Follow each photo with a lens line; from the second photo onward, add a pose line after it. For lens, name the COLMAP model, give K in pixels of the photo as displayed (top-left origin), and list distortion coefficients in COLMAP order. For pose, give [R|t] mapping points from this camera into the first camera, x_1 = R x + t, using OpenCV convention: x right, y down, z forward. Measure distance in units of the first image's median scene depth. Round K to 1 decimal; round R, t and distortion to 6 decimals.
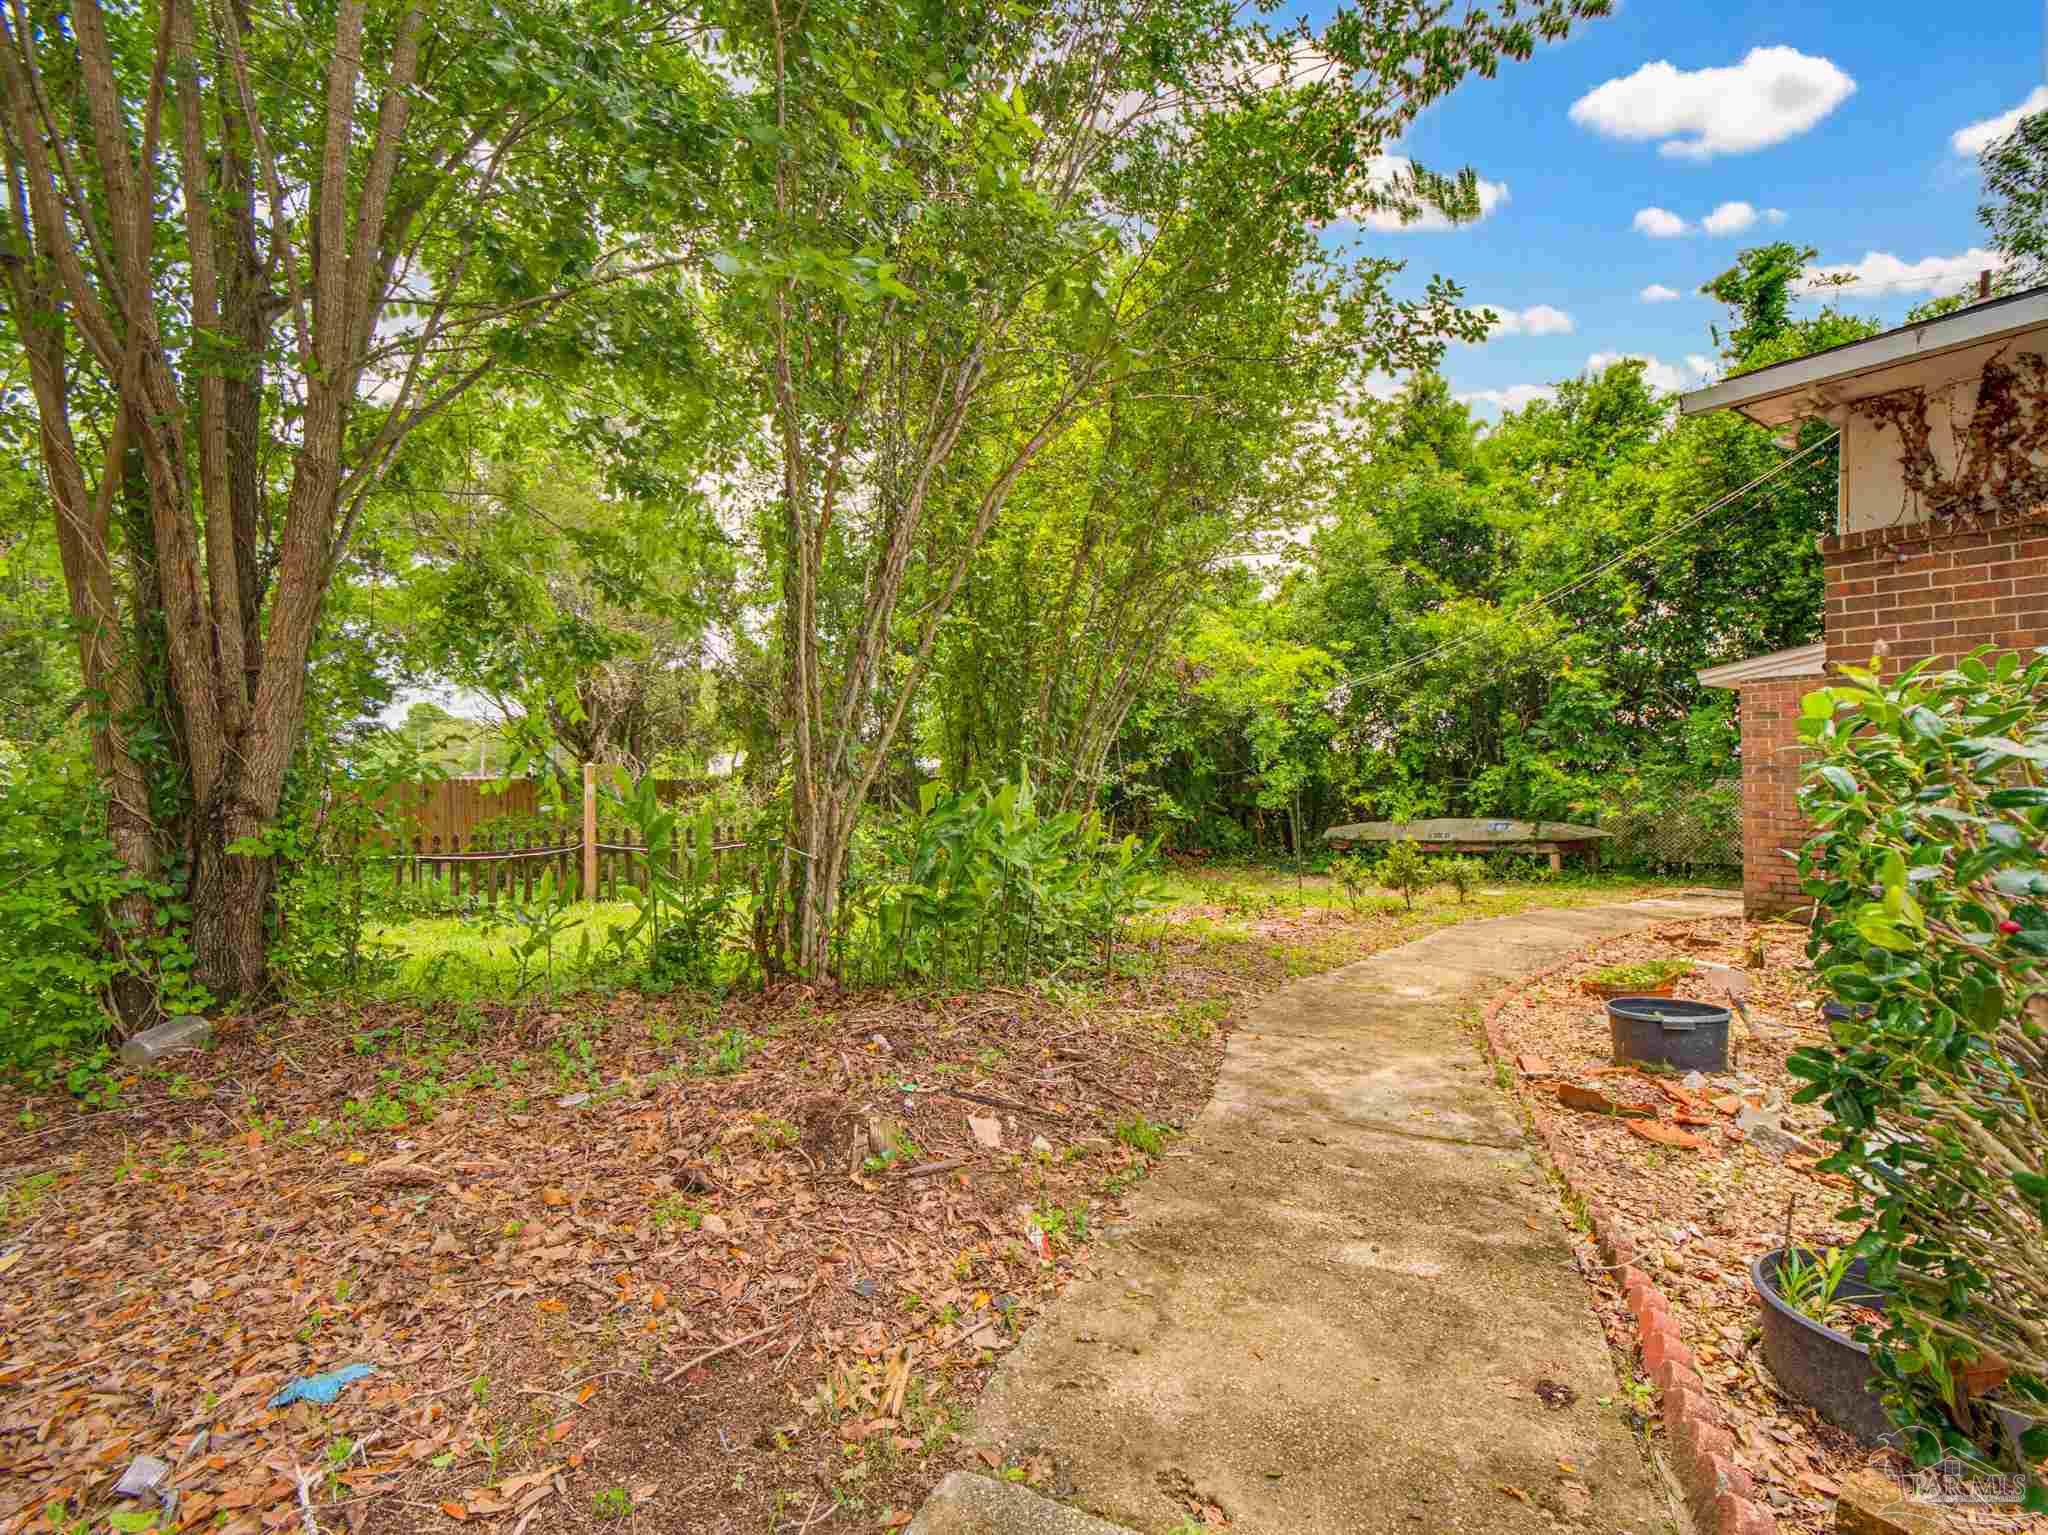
lens RADIAL K [[960.6, 0, 1024.0], [0, 960.6, 767.5], [0, 0, 1]] dist [0.003049, 0.000716]
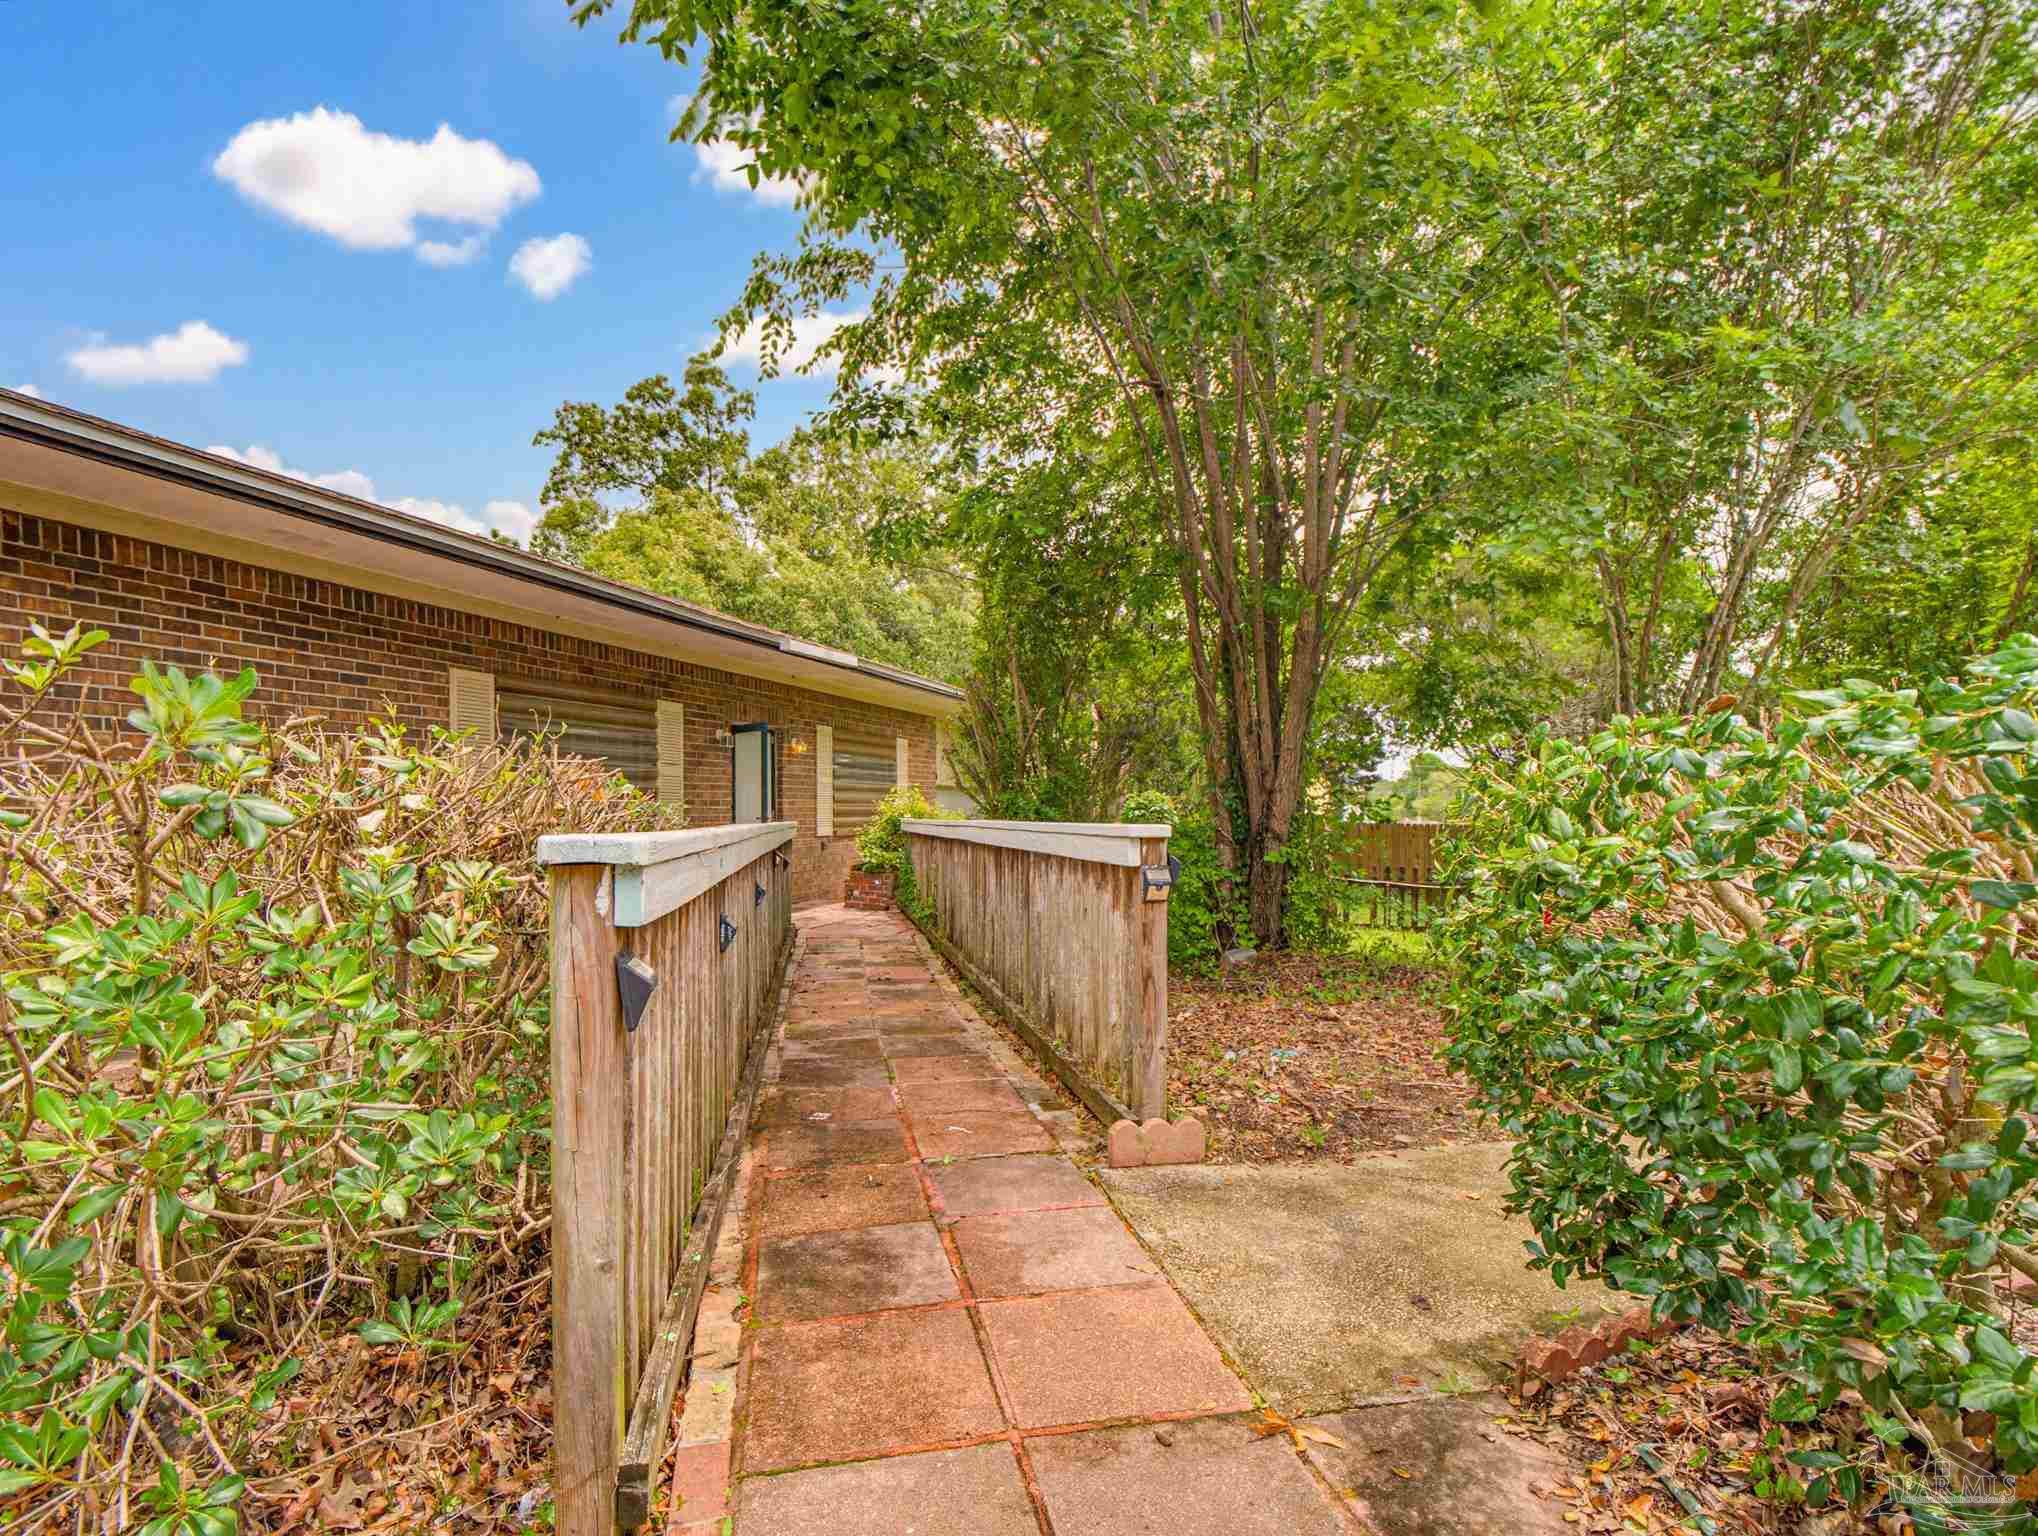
lens RADIAL K [[955.9, 0, 1019.0], [0, 955.9, 768.0], [0, 0, 1]] dist [0.003049, 0.000716]
pose [[0.578014, -0.028637, -0.815524, 0.337428], [-0.011807, 0.998986, -0.043447, 0.002069], [0.815941, 0.034742, 0.577090, -0.375269]]
